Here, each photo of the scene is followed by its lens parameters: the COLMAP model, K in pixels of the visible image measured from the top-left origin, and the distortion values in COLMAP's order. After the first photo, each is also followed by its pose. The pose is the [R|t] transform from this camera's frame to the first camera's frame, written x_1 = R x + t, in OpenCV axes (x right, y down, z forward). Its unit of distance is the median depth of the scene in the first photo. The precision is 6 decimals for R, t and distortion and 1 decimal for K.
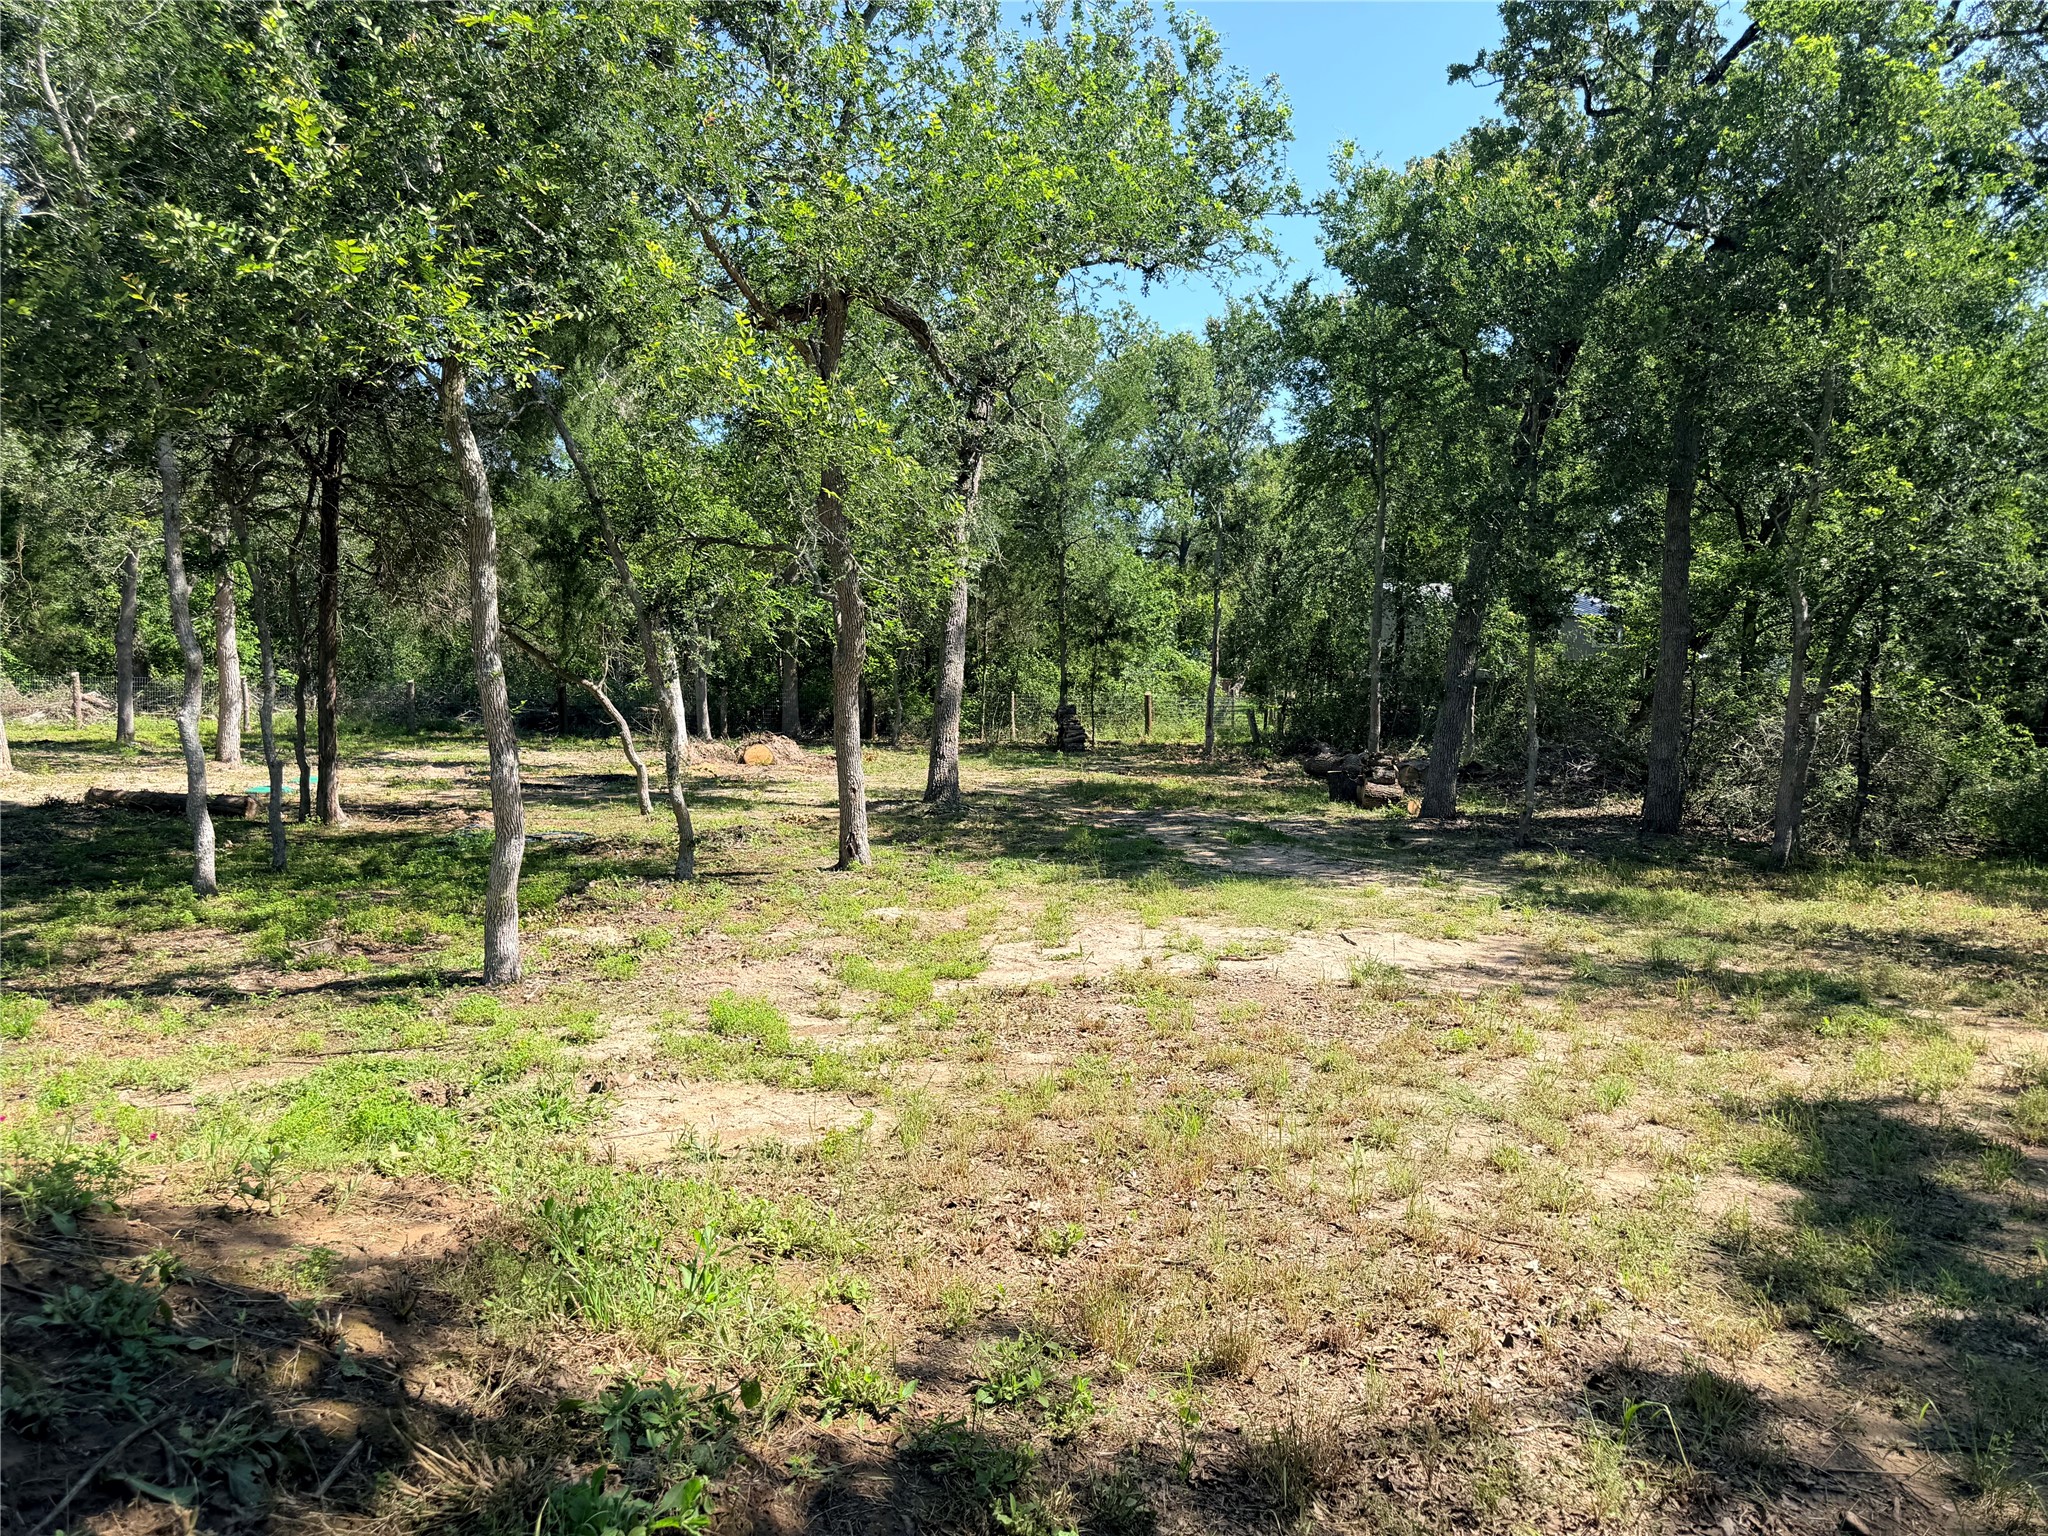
lens RADIAL K [[1418.0, 0, 1023.4], [0, 1418.0, 774.9], [0, 0, 1]] dist [0.086433, -0.121150]
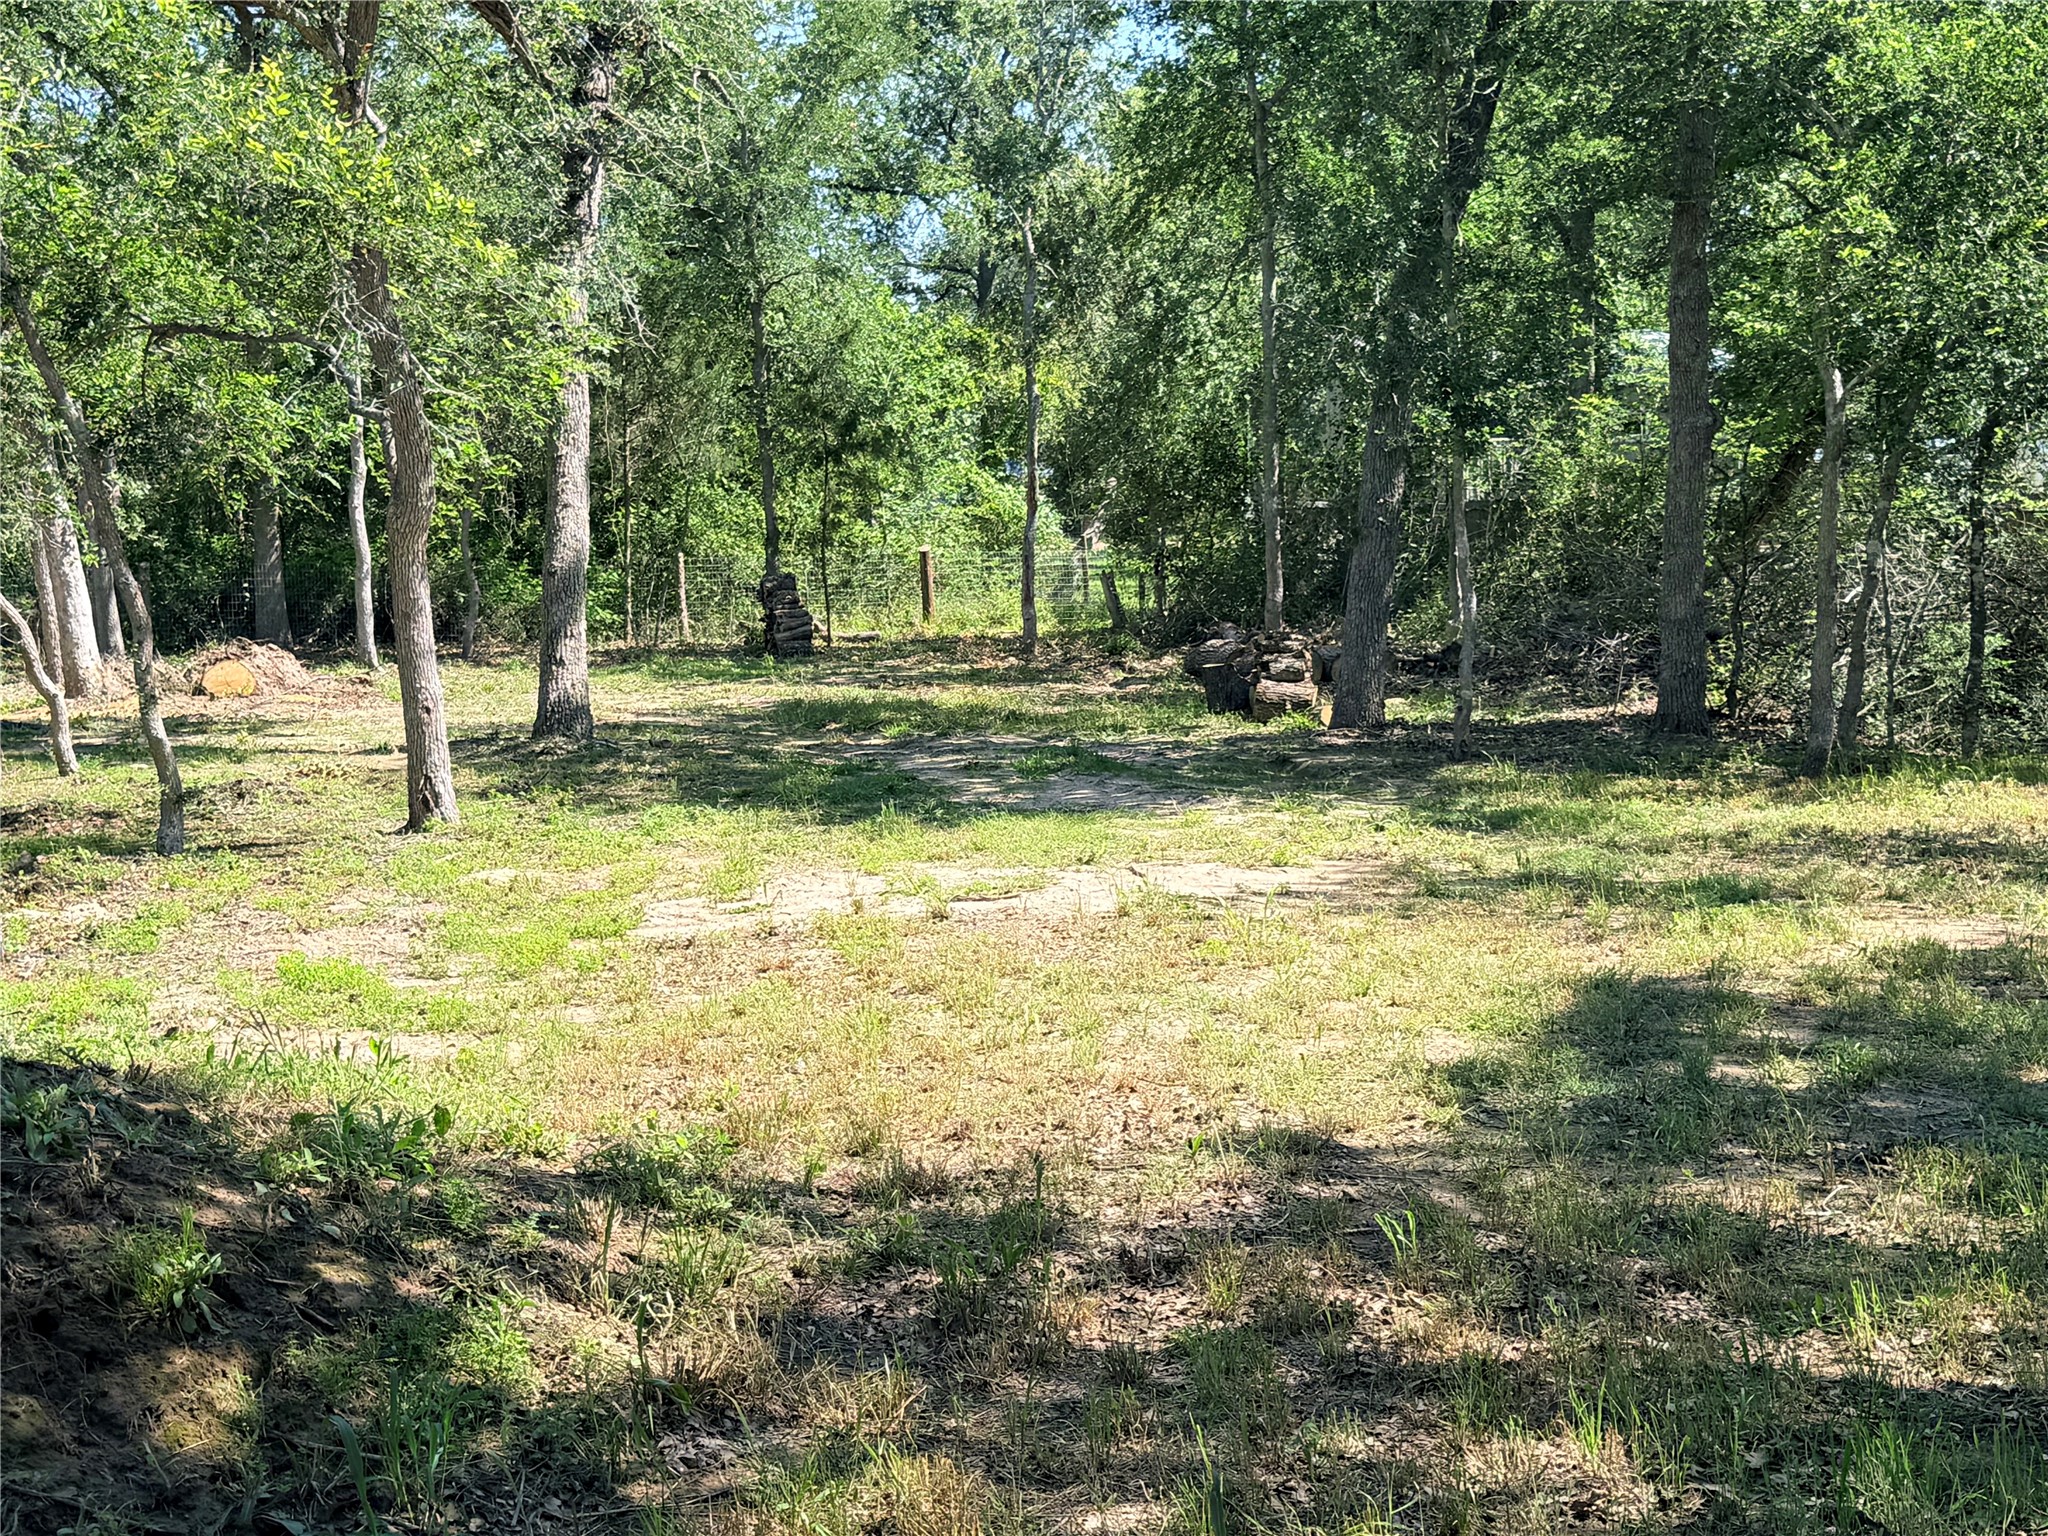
lens RADIAL K [[2523.6, 0, 972.8], [0, 2523.6, 762.8], [0, 0, 1]] dist [0.111747, -0.054168]
pose [[0.993640, -0.044447, 0.103458, 0.006577], [0.041723, 0.998727, 0.028347, 0.010635], [-0.104586, -0.023850, 0.994230, -0.156764]]
